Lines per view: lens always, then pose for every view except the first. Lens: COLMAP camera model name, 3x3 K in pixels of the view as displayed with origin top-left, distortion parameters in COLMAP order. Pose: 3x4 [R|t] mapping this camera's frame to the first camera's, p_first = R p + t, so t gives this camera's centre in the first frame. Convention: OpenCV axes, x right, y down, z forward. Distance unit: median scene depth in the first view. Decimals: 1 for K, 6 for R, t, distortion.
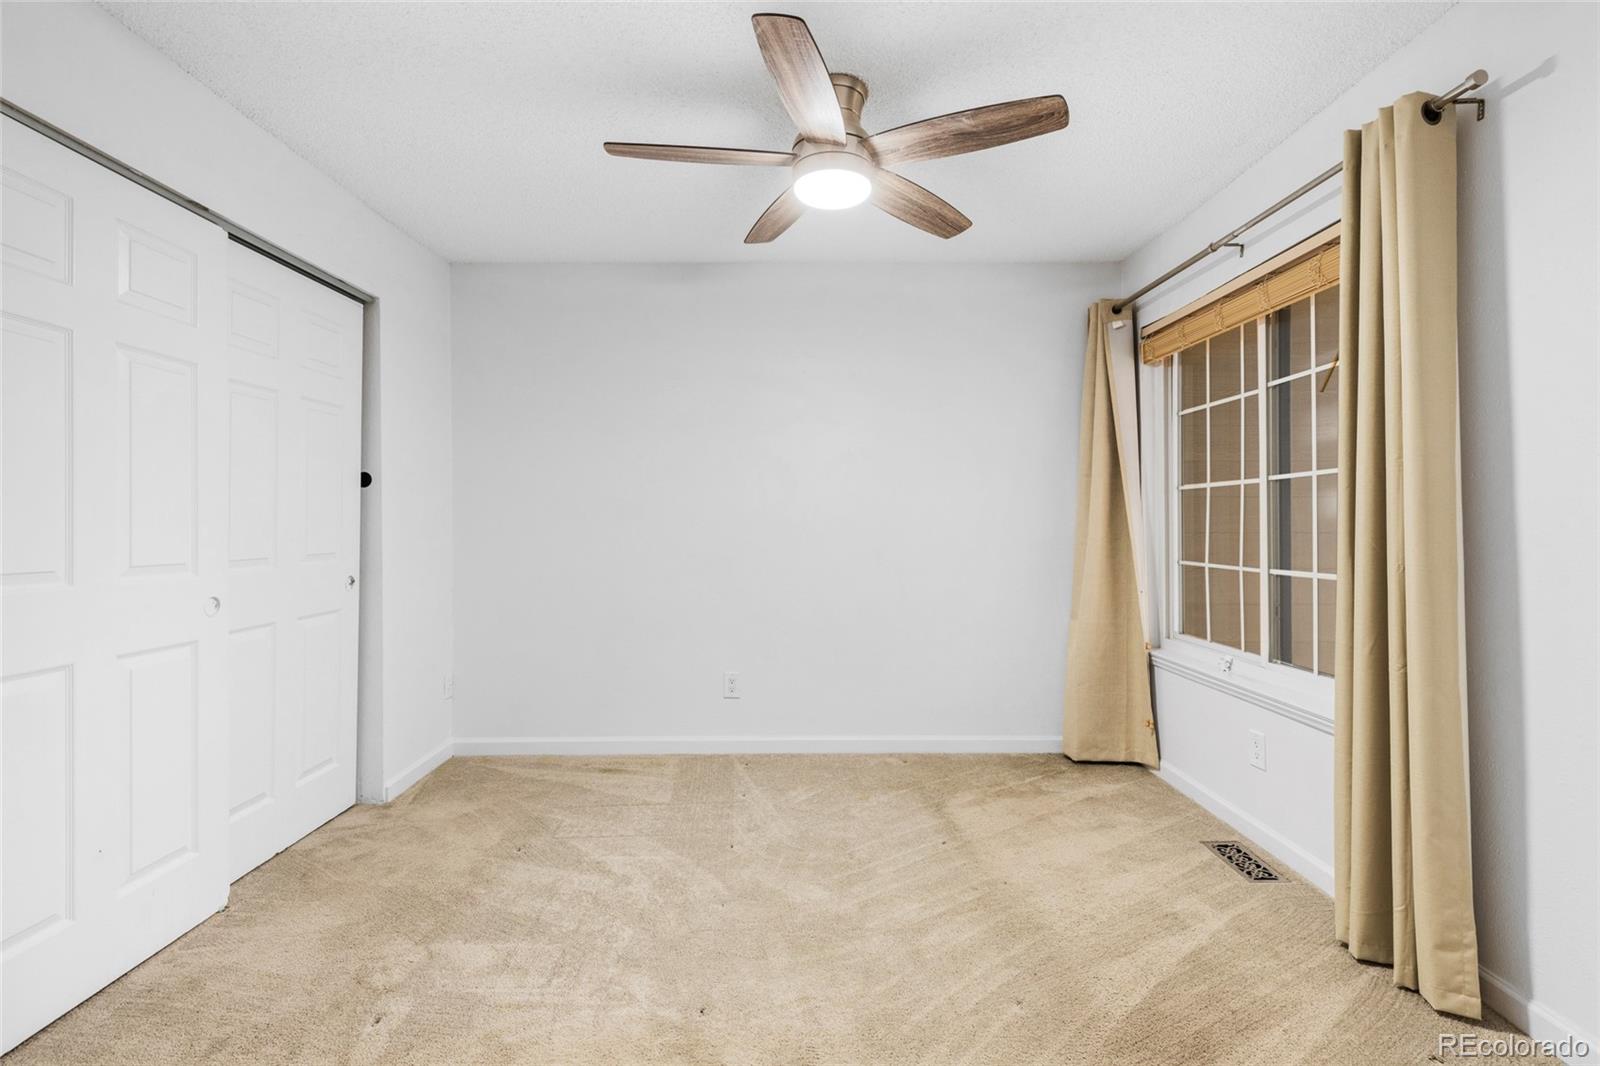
lens RADIAL K [[714.9, 0, 786.5], [0, 714.9, 527.8], [0, 0, 1]] dist [-0.002172, -0.001096]
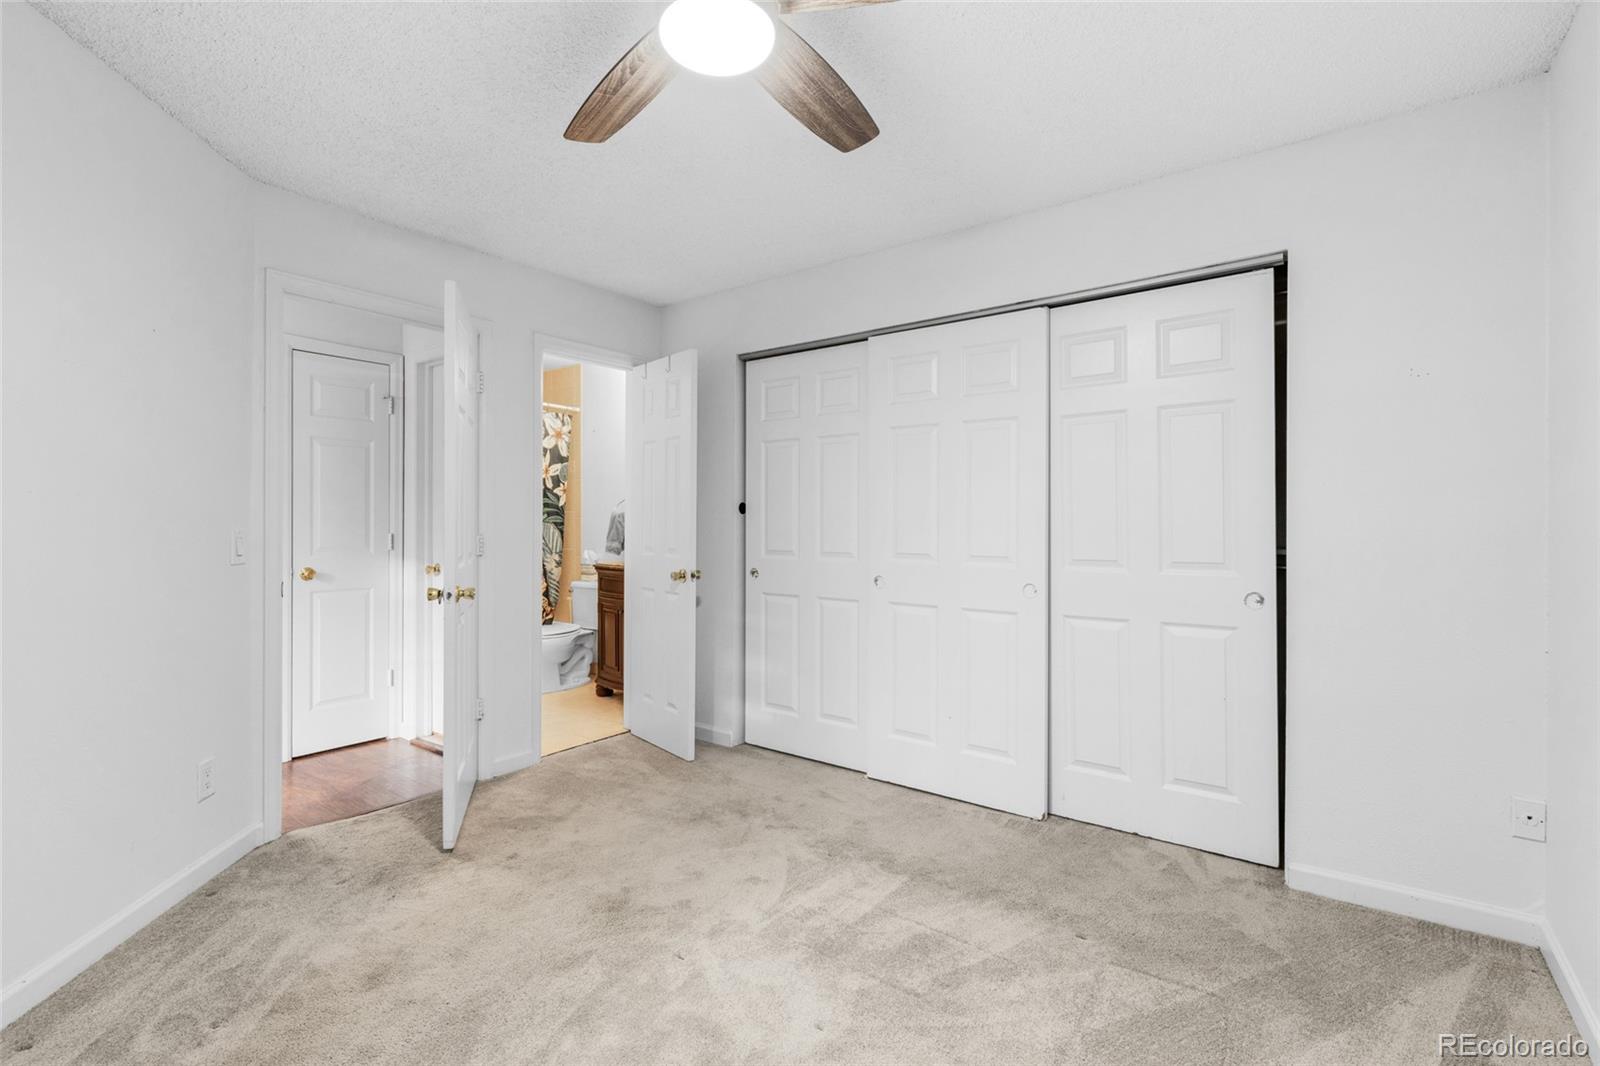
lens RADIAL K [[714.9, 0, 786.5], [0, 714.9, 527.8], [0, 0, 1]] dist [-0.002172, -0.001096]
pose [[-0.603630, 0.007593, -0.797228, 0.447355], [-0.004953, 0.999900, 0.013274, -0.021096], [0.797249, 0.011961, -0.603532, 1.158145]]
